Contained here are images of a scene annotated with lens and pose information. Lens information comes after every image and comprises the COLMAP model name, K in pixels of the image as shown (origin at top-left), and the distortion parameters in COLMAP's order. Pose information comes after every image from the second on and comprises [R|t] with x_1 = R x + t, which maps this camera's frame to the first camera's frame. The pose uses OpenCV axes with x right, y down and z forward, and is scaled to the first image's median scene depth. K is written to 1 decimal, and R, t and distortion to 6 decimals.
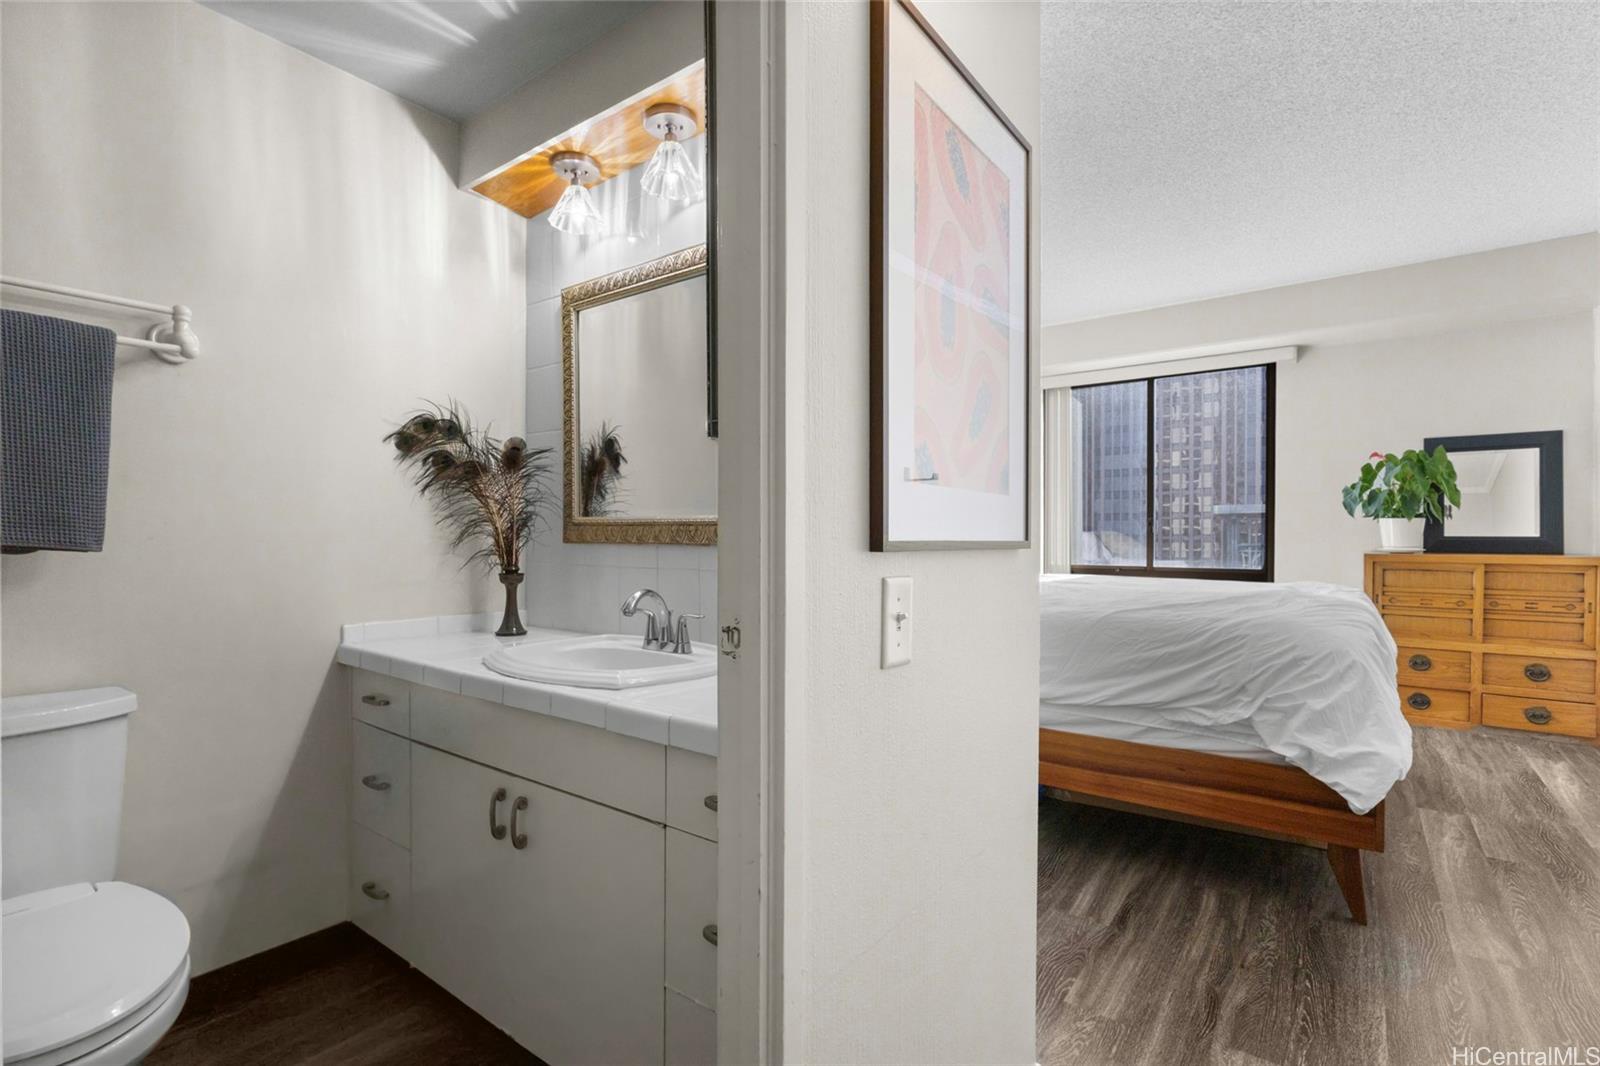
lens RADIAL K [[739.1, 0, 800.4], [0, 739.1, 539.0], [0, 0, 1]] dist [-0.000256, -0.000255]
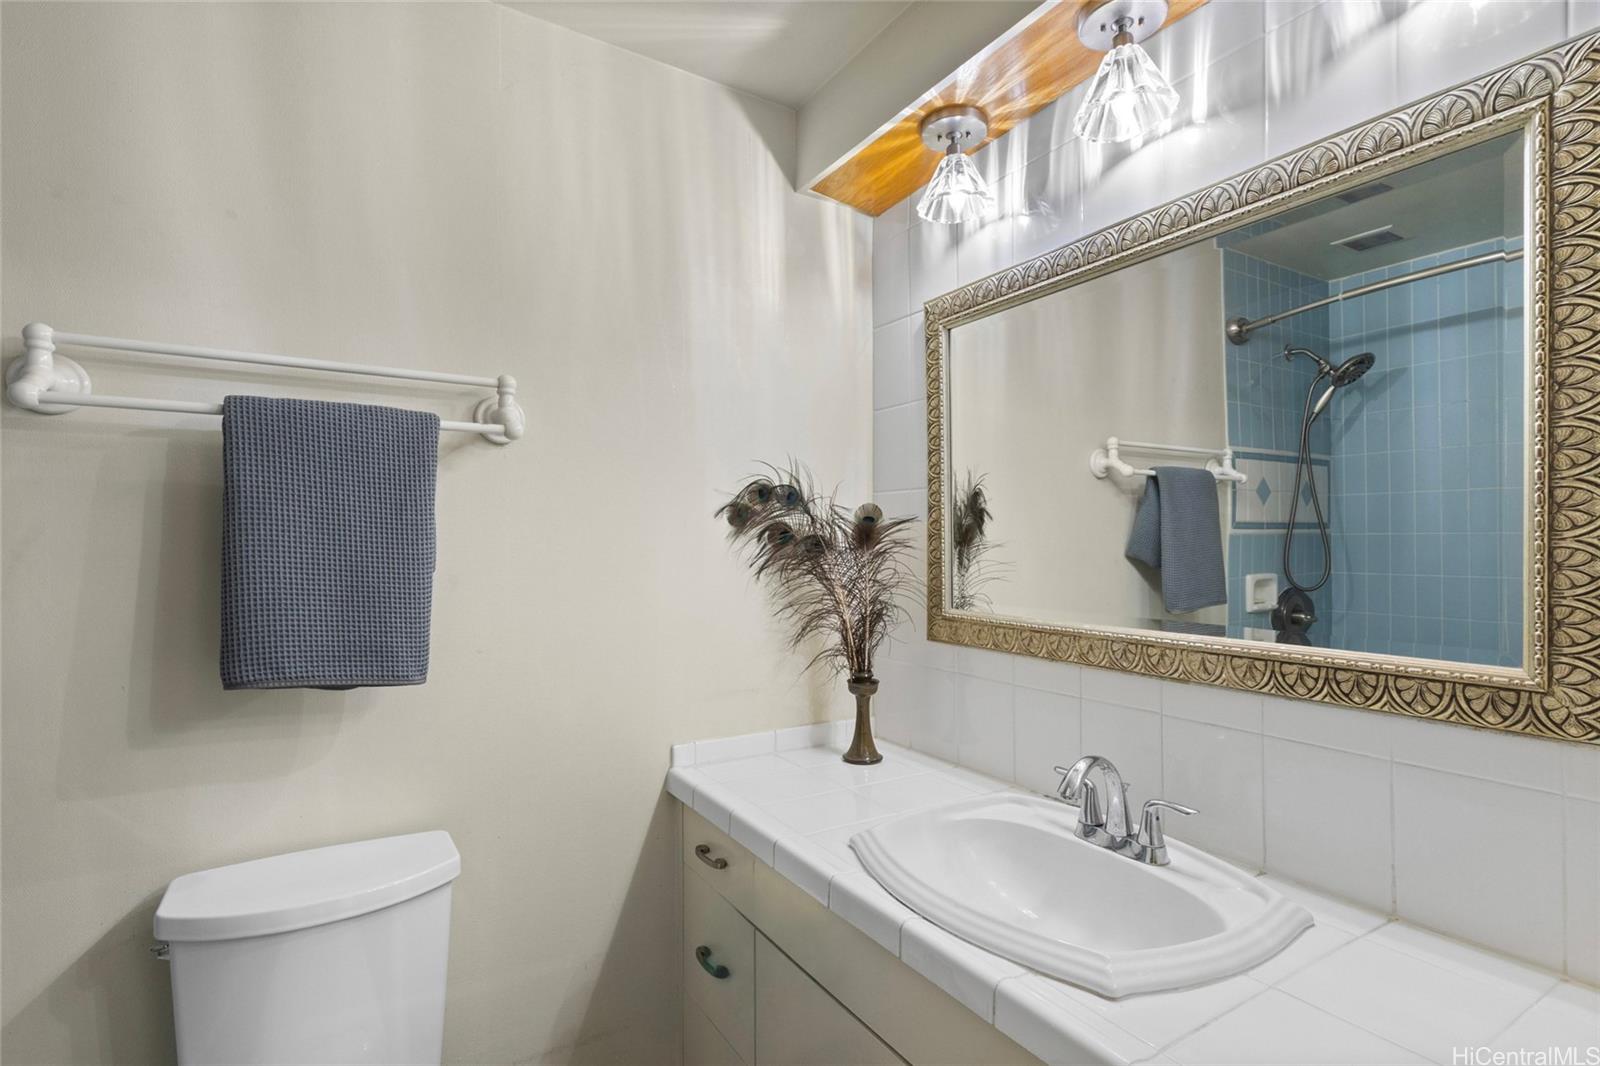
lens RADIAL K [[739.1, 0, 796.4], [0, 739.1, 540.8], [0, 0, 1]] dist [-0.000256, -0.000255]
pose [[0.932371, -0.005791, -0.361456, -0.237189], [0.004298, 0.999979, -0.004935, -0.126348], [0.361477, 0.003047, 0.932376, 0.348438]]
